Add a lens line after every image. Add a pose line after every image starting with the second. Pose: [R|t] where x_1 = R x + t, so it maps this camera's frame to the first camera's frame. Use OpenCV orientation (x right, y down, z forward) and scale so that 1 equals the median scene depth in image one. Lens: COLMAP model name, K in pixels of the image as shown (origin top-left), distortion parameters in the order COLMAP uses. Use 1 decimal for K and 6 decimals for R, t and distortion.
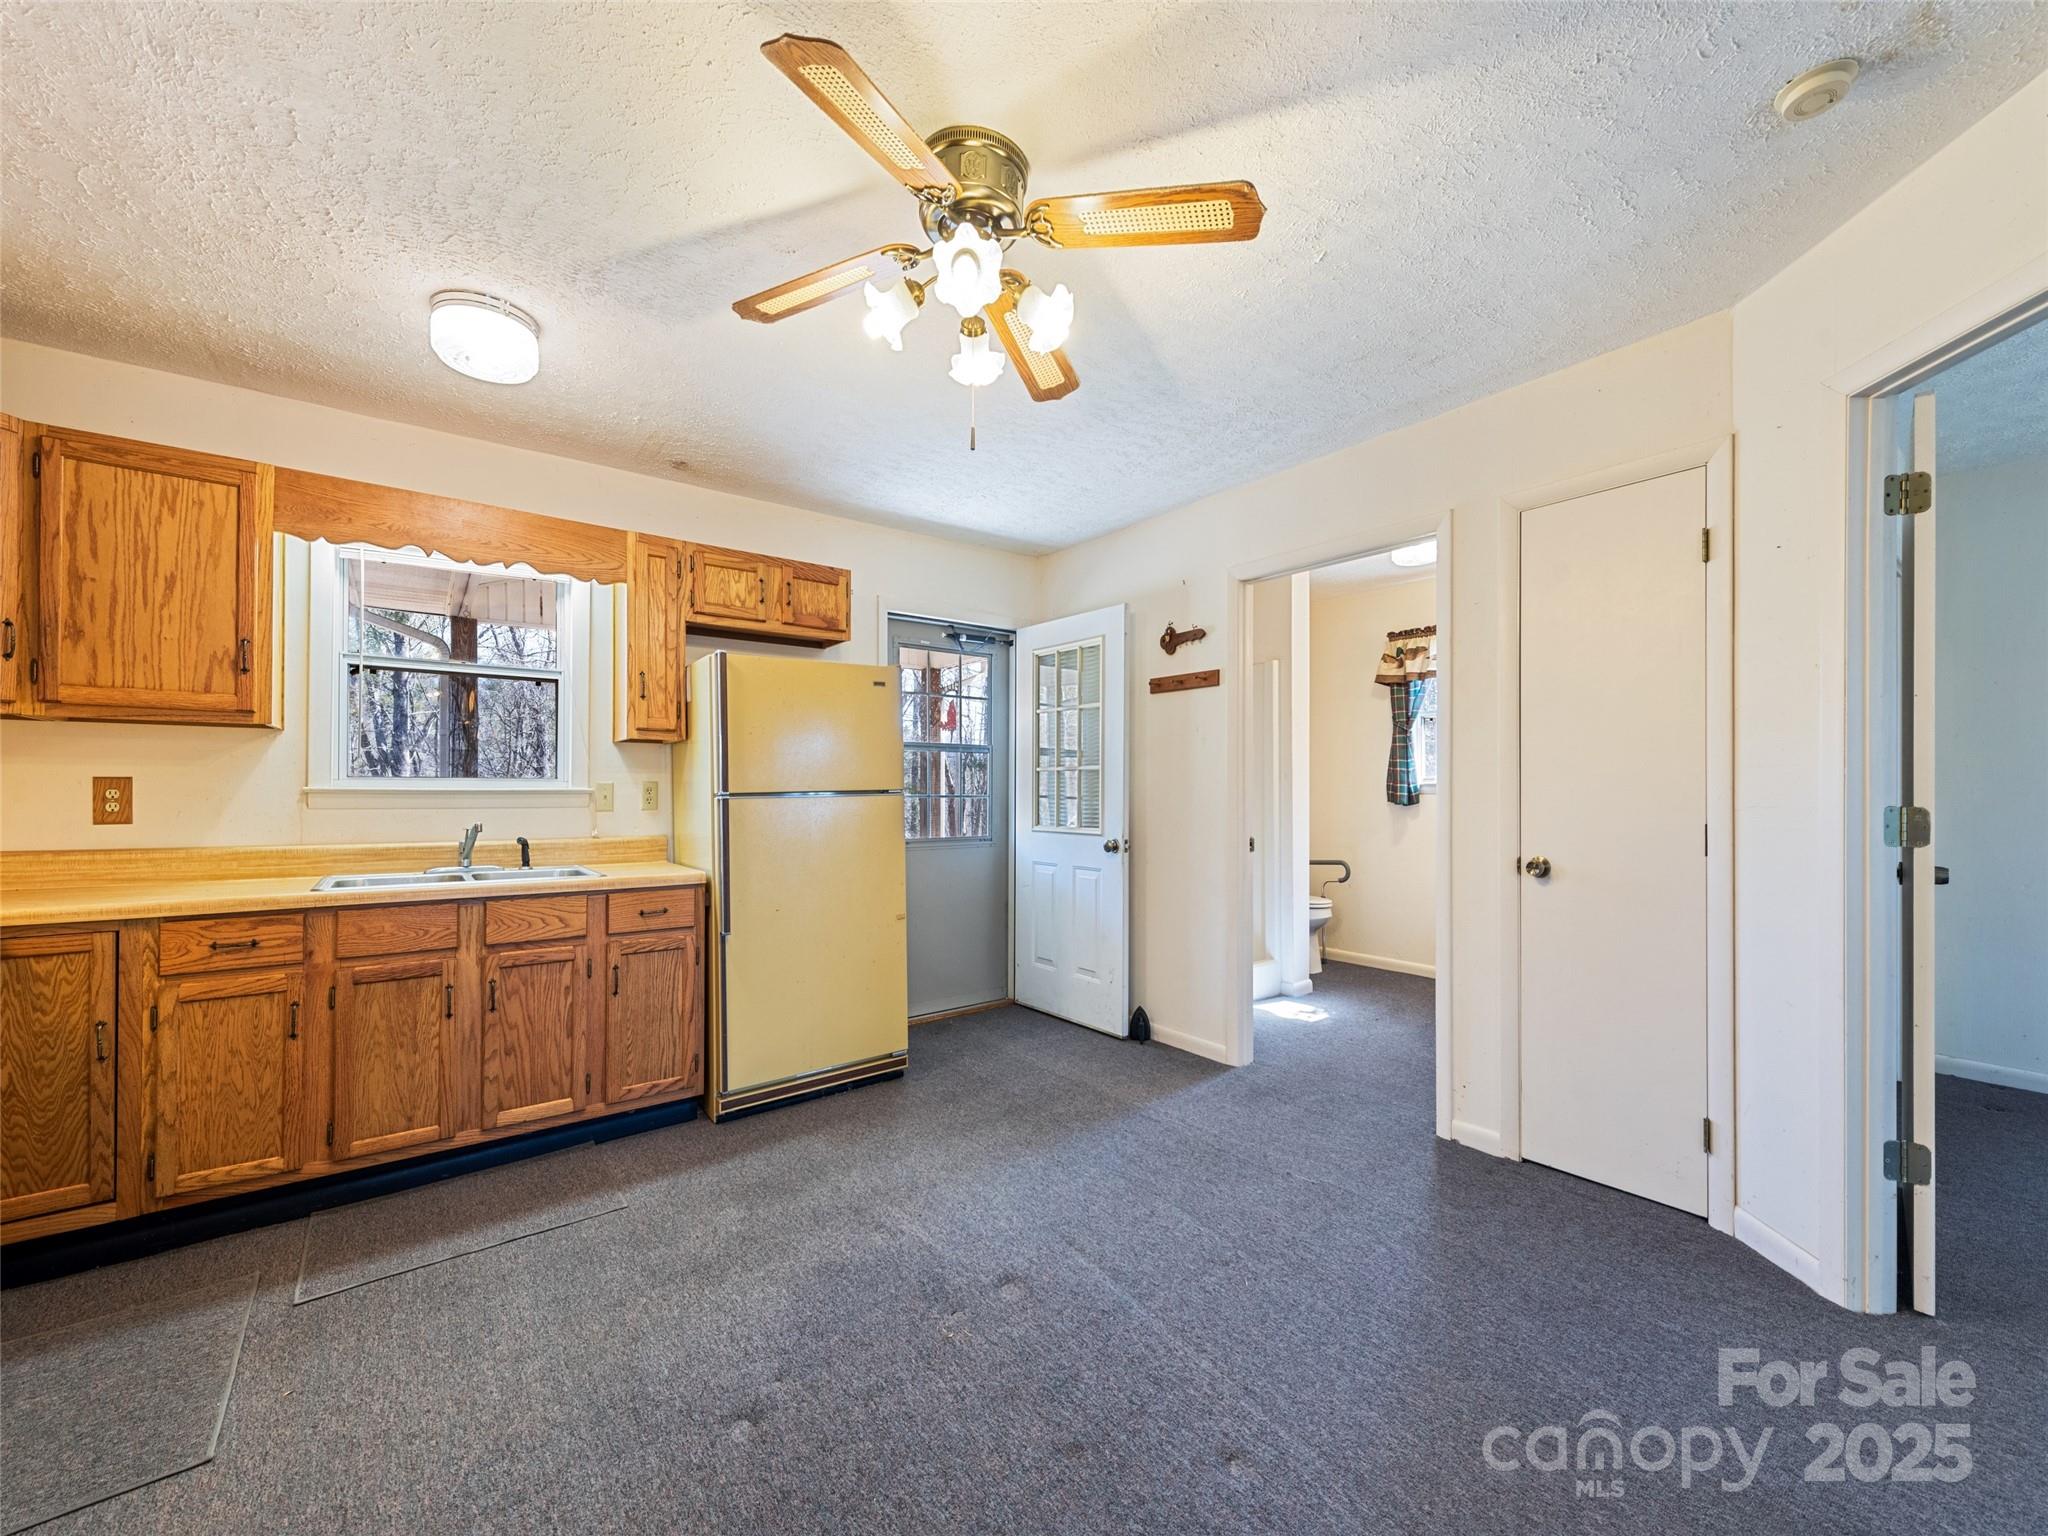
lens RADIAL K [[807.2, 0, 1021.3], [0, 807.2, 785.8], [0, 0, 1]] dist [0.012031, -0.000168]
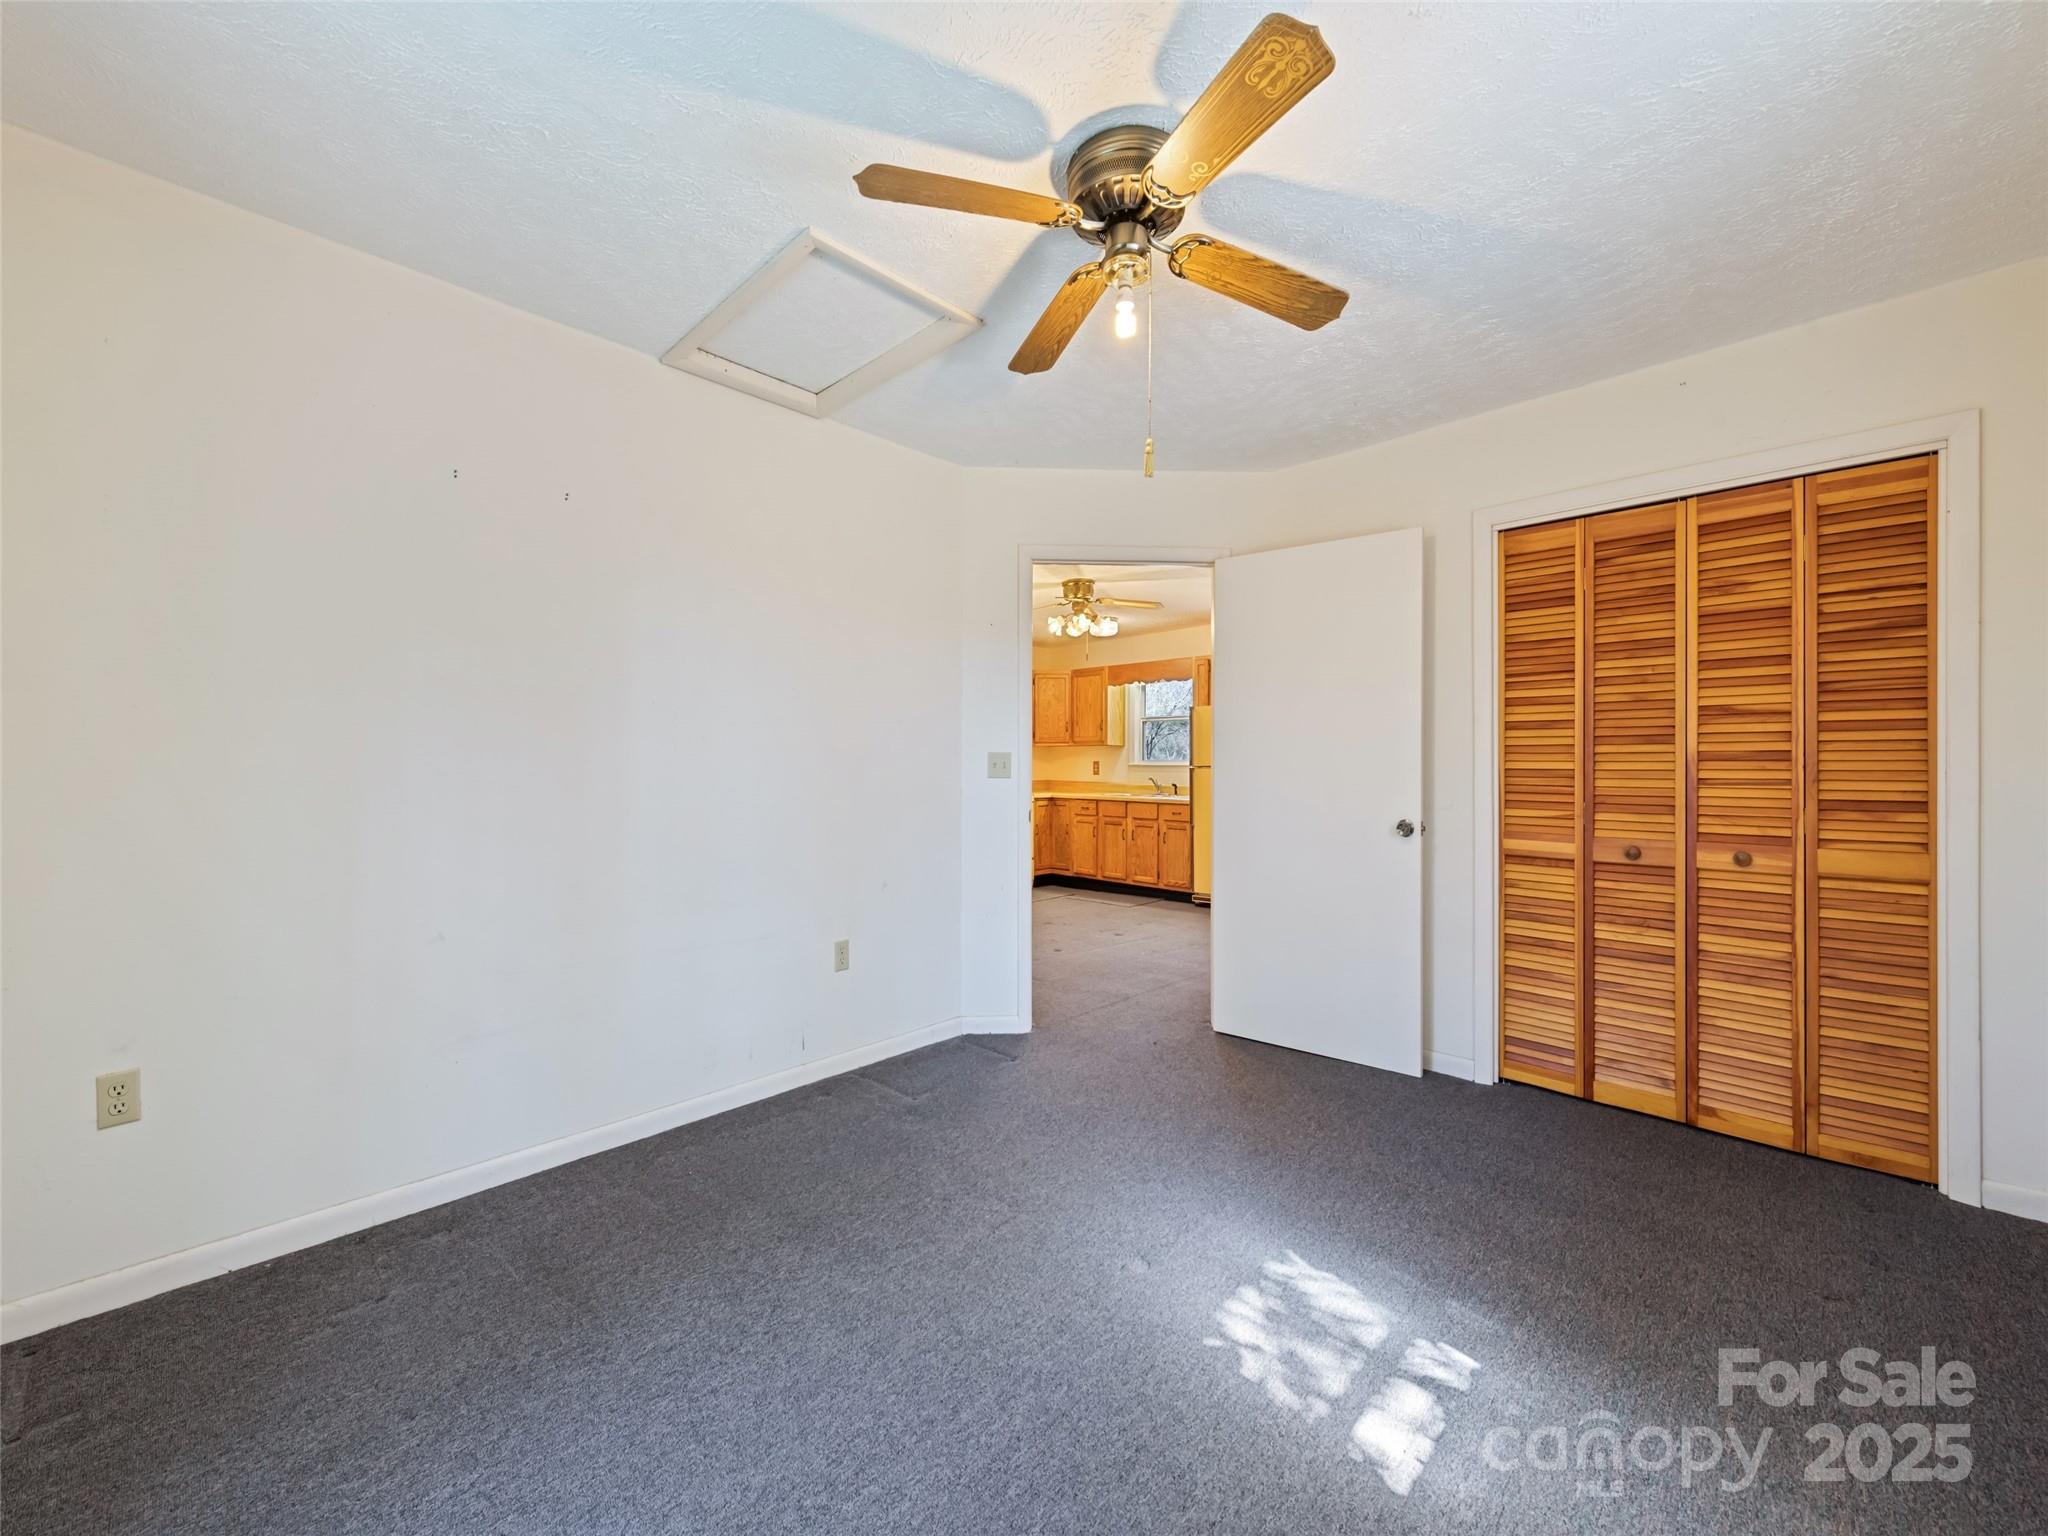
lens RADIAL K [[820.4, 0, 991.2], [0, 820.4, 767.4], [0, 0, 1]] dist [0.011371, -0.000058]
pose [[0.110713, 0.000596, -0.993852, 2.067653], [0.006660, 0.999977, 0.001341, 0.006703], [0.993830, -0.006768, 0.110706, 0.151929]]
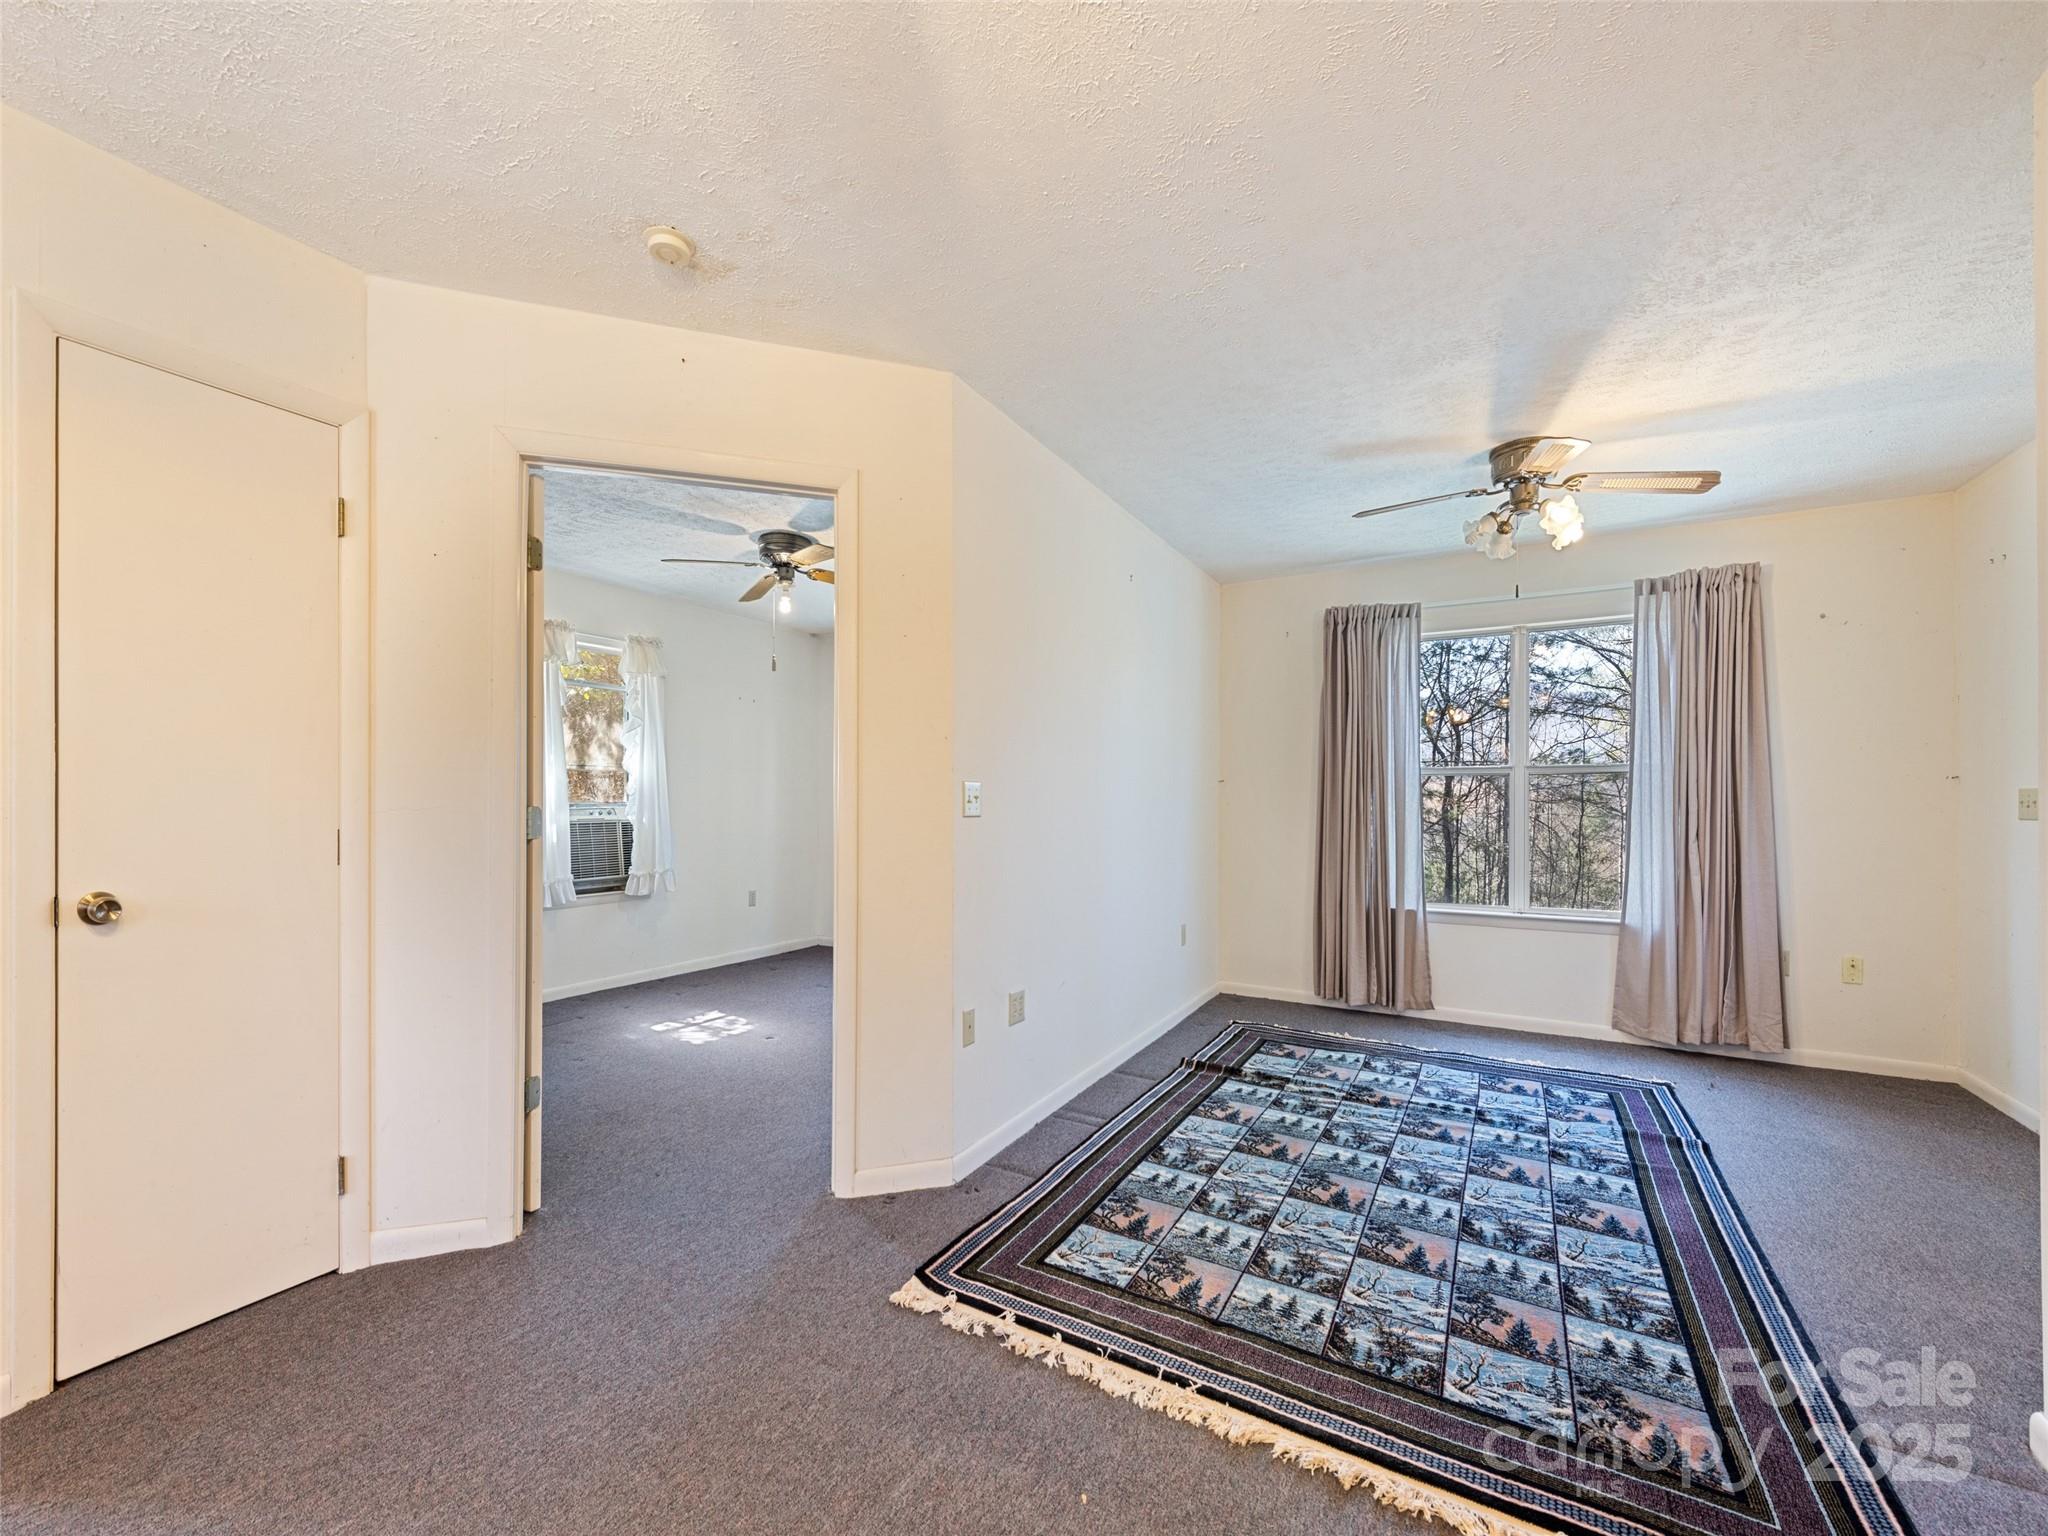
lens RADIAL K [[827.8, 0, 1025.5], [0, 827.8, 804.1], [0, 0, 1]] dist [0.002378, -0.000210]
pose [[-0.394982, -0.011241, 0.918620, -0.244484], [-0.010718, 0.999913, 0.007628, 0.000421], [-0.918627, -0.006833, -0.395068, 0.543986]]
